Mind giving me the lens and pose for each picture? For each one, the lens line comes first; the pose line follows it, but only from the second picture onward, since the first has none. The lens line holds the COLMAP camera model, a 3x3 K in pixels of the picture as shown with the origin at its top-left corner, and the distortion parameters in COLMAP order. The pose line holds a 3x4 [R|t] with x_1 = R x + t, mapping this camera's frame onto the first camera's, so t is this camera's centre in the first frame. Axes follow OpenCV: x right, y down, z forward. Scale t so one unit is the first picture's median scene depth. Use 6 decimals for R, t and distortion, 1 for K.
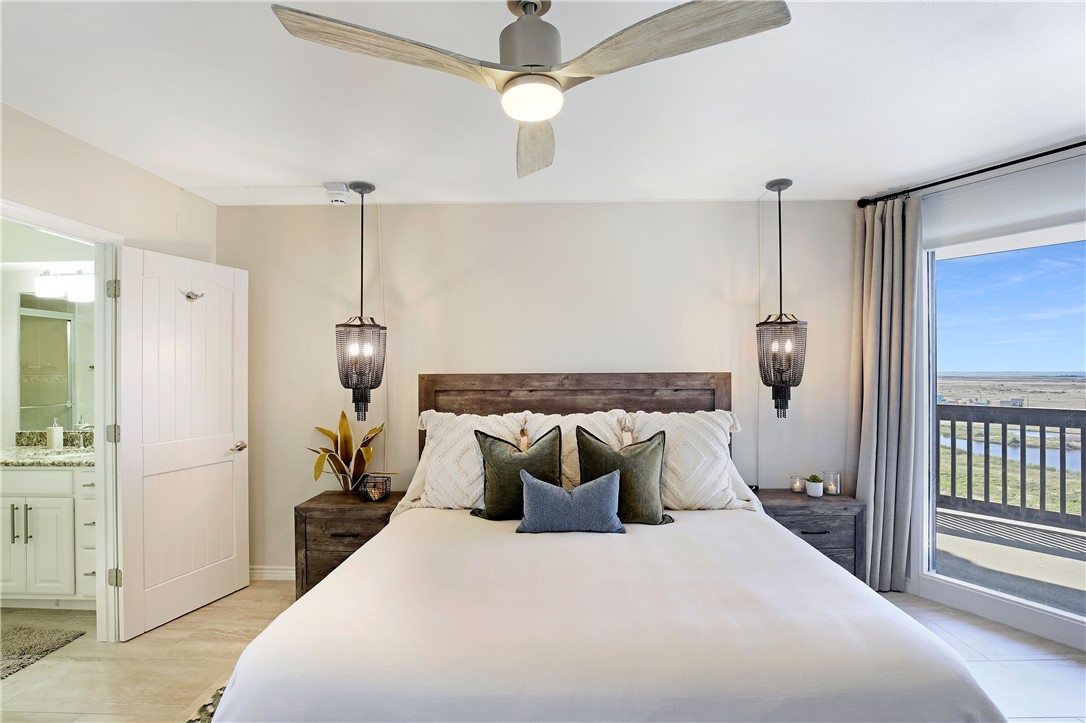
lens RADIAL K [[512.0, 0, 543.0], [0, 512.0, 361.5], [0, 0, 1]] dist [-0.028881, 0.000767]
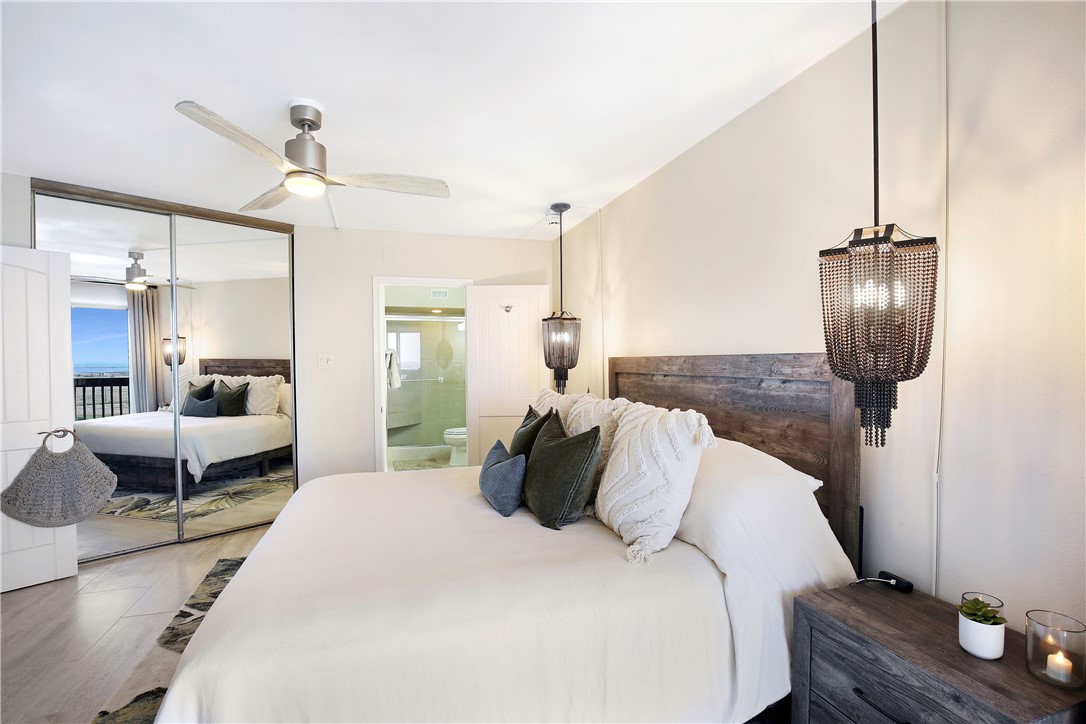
lens RADIAL K [[512.0, 0, 543.0], [0, 512.0, 362.0], [0, 0, 1]] dist [-0.028881, 0.000767]
pose [[0.319593, 0.004900, -0.947542, 0.828118], [0.015854, 0.999819, 0.010518, 0.022630], [0.947422, -0.018384, 0.319457, 0.561367]]
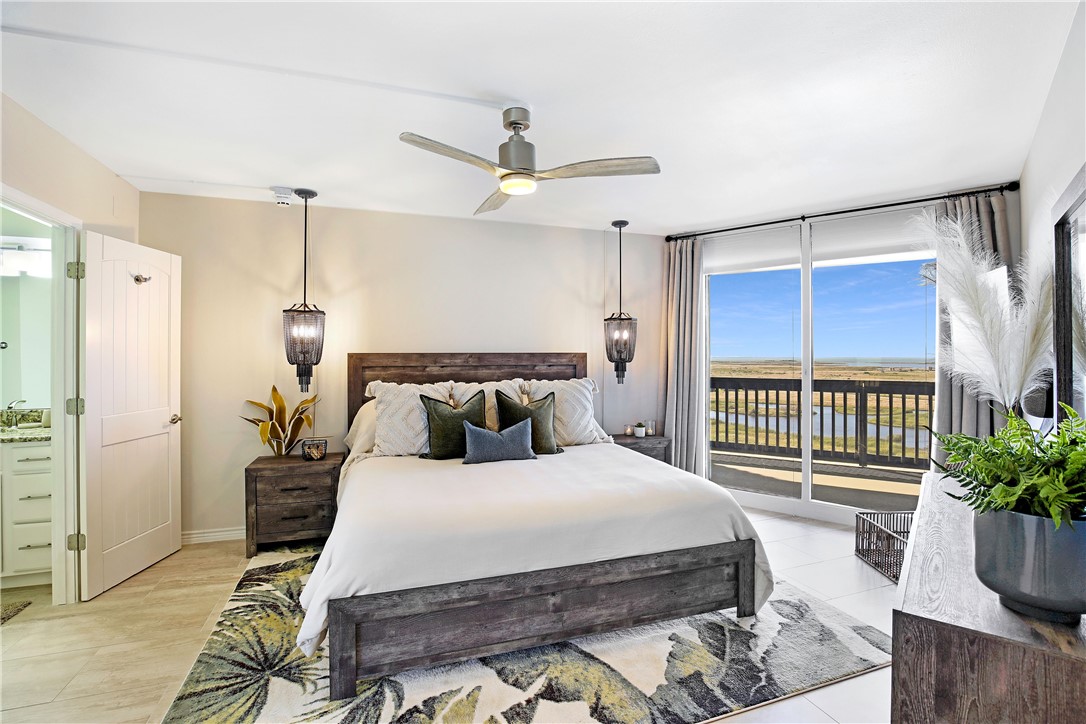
lens RADIAL K [[503.2, 0, 545.1], [0, 503.2, 345.5], [0, 0, 1]] dist [-0.027078, 0.005014]
pose [[0.935795, 0.009465, 0.352418, -0.245852], [-0.008447, 0.999955, -0.004426, 0.009003], [-0.352444, 0.001165, 0.935832, -0.276741]]
